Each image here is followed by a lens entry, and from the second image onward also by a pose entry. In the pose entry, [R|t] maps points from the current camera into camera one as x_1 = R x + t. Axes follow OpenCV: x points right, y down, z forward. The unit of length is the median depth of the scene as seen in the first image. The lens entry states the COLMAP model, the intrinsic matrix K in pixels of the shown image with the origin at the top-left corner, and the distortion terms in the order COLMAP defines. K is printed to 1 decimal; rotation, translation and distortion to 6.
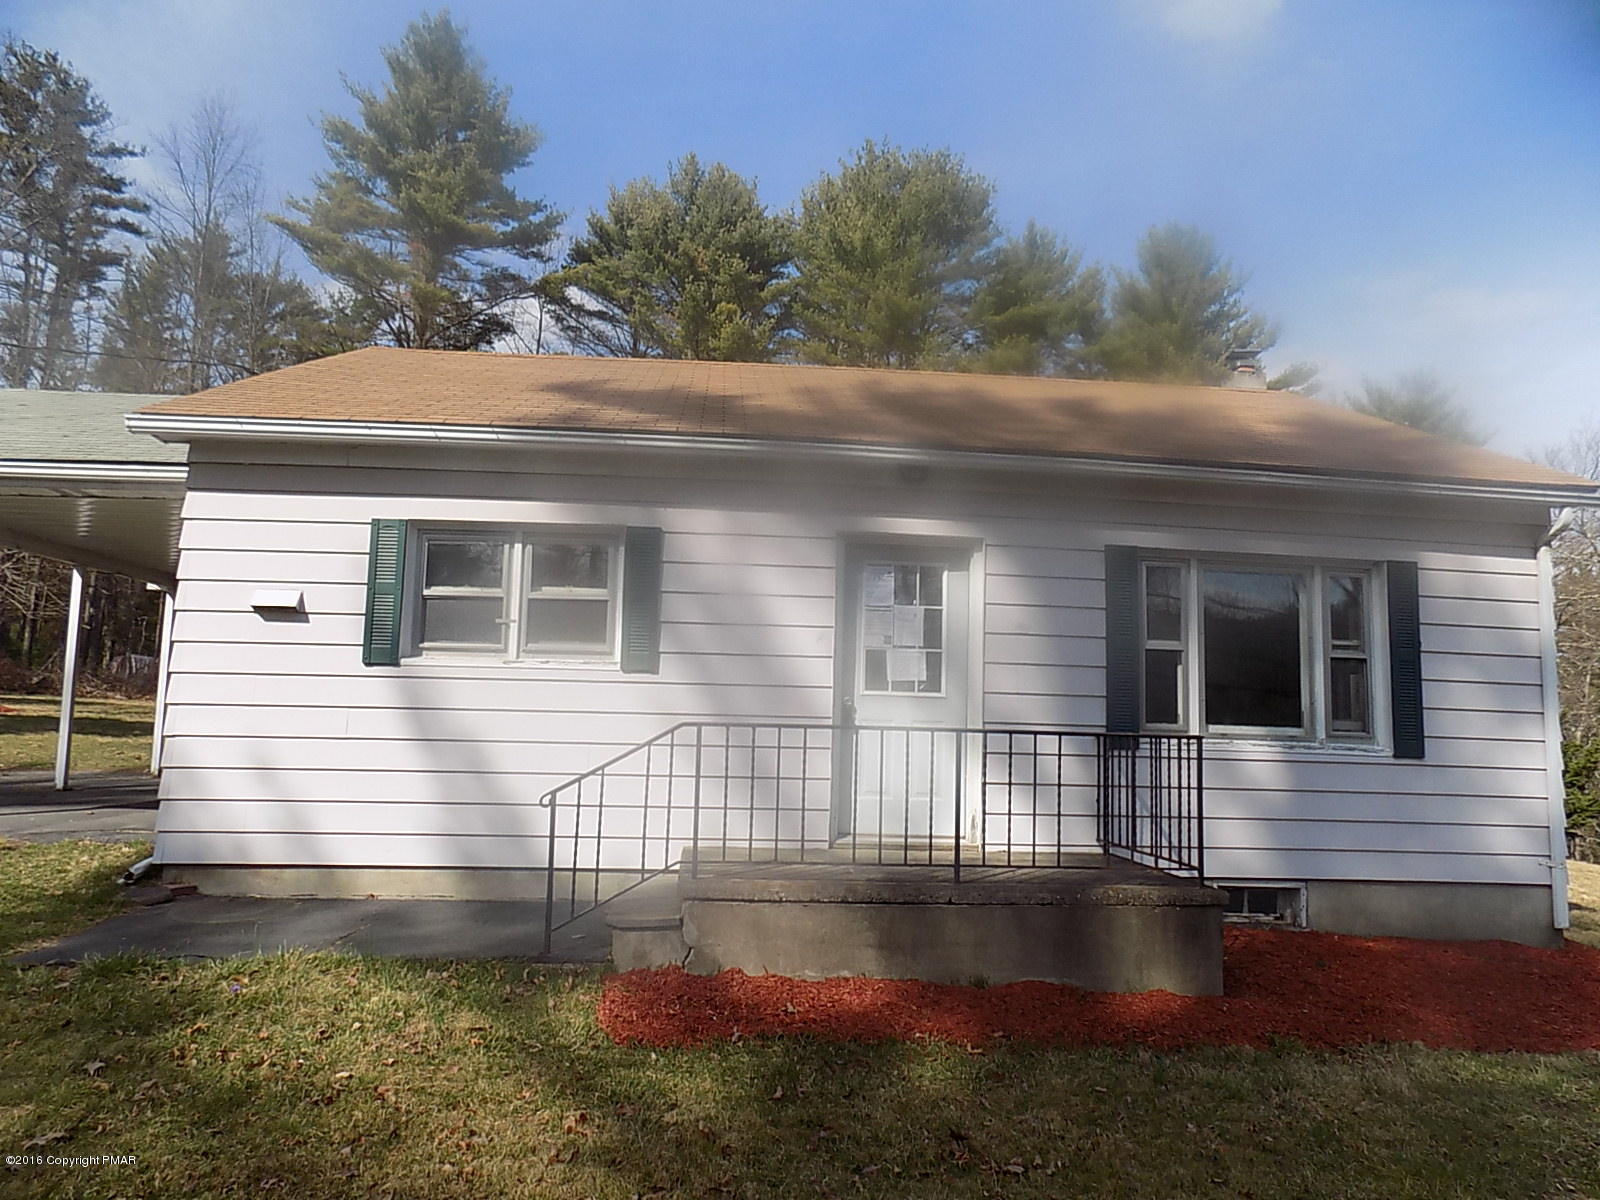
lens RADIAL K [[1074.9, 0, 802.5], [0, 1074.9, 571.3], [0, 0, 1]] dist [-0.004764, -0.001908]
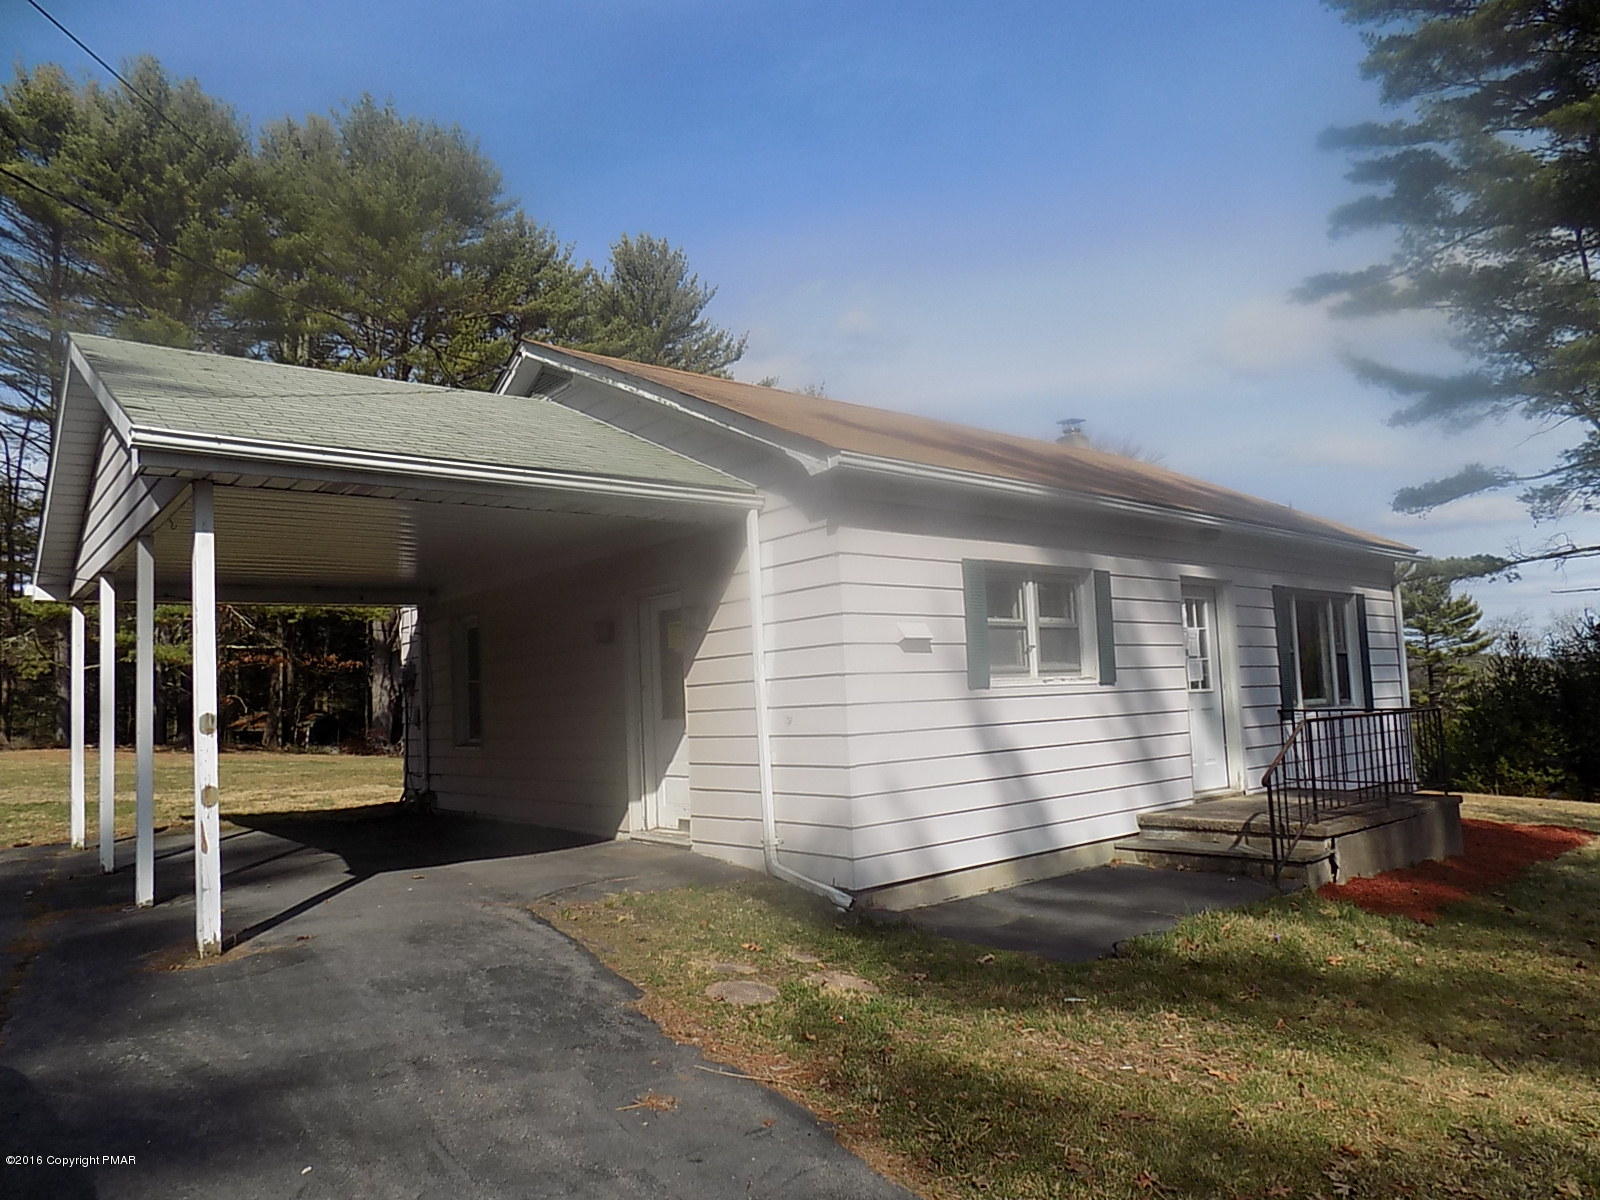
lens RADIAL K [[1058.1, 0, 800.0], [0, 1058.1, 600.0], [0, 0, 1]] dist [0.003778, 0.000704]
pose [[0.838334, 0.001334, 0.545155, -1.029654], [-0.022224, 0.999249, 0.031730, -0.033766], [-0.544704, -0.038716, 0.837734, 0.152441]]
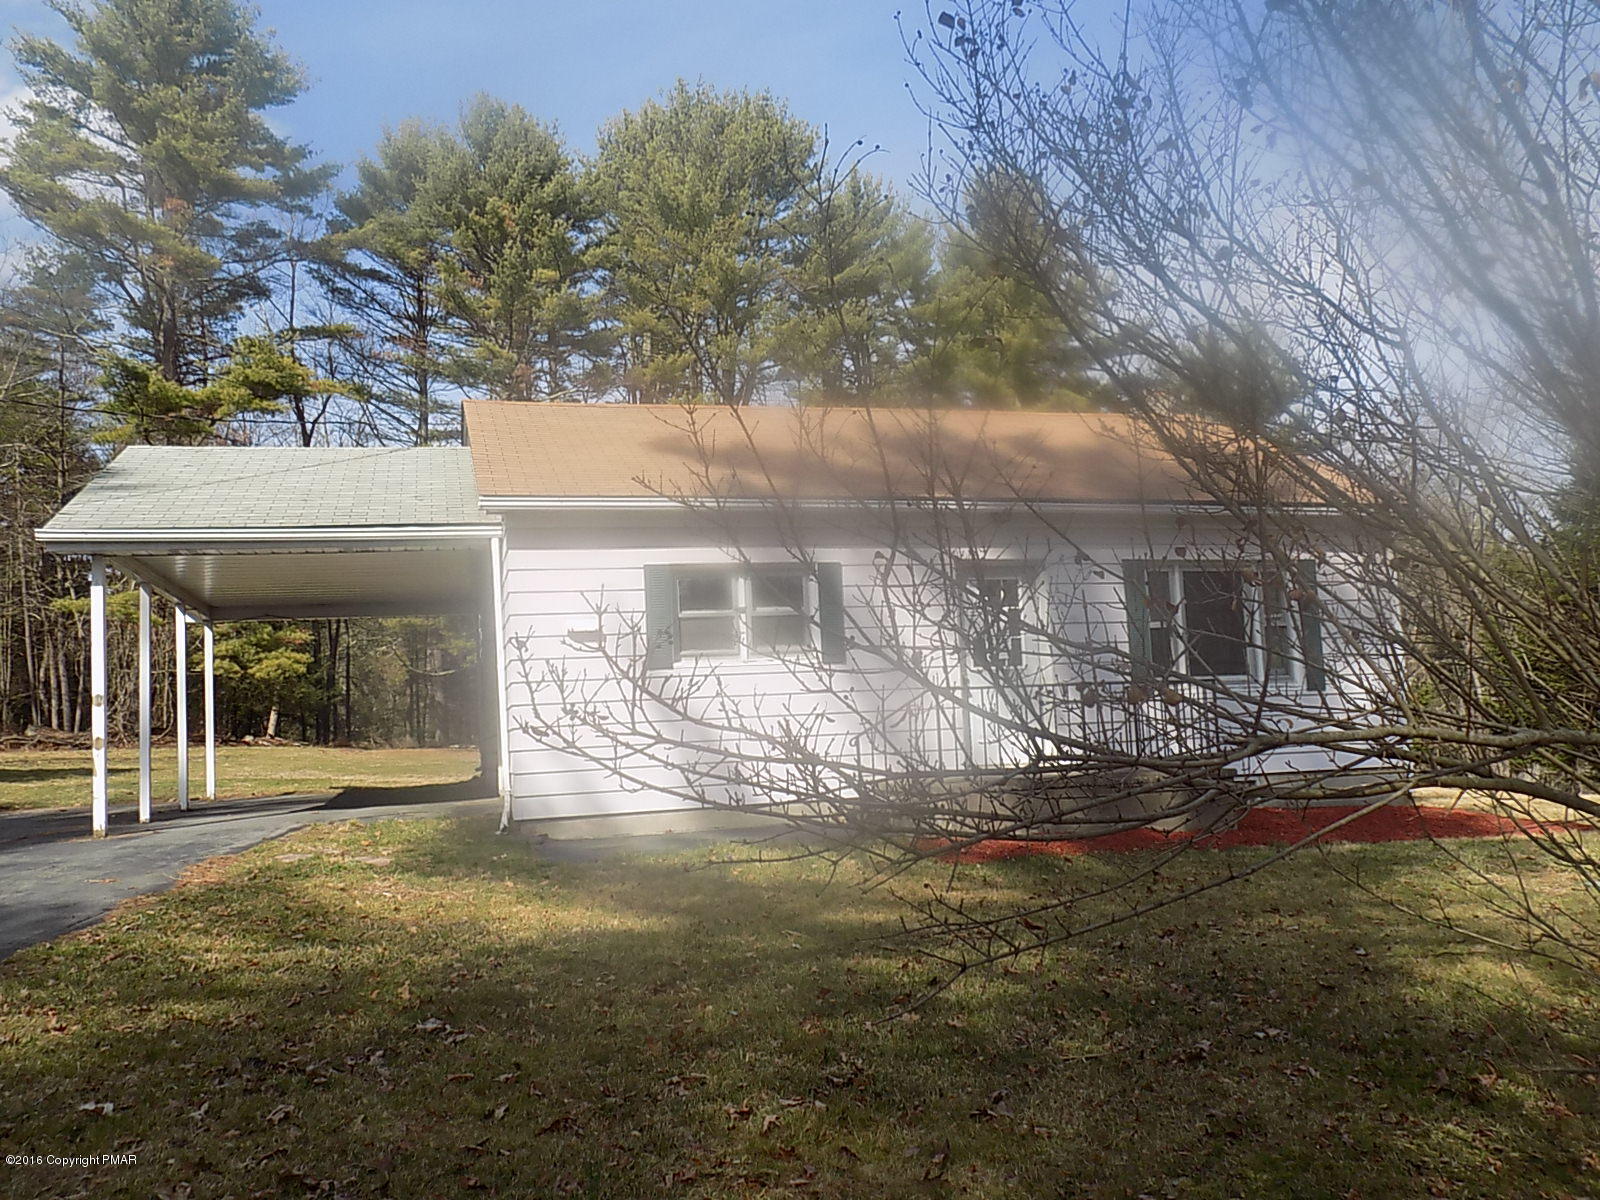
lens RADIAL K [[1267.2, 0, 800.0], [0, 1267.2, 600.0], [0, 0, 1]] dist [-0.003814, 0.005782]
pose [[0.982117, -0.048951, 0.181795, -0.453534], [0.042183, 0.998272, 0.040917, -0.056264], [-0.183483, -0.032517, 0.982485, -0.573442]]
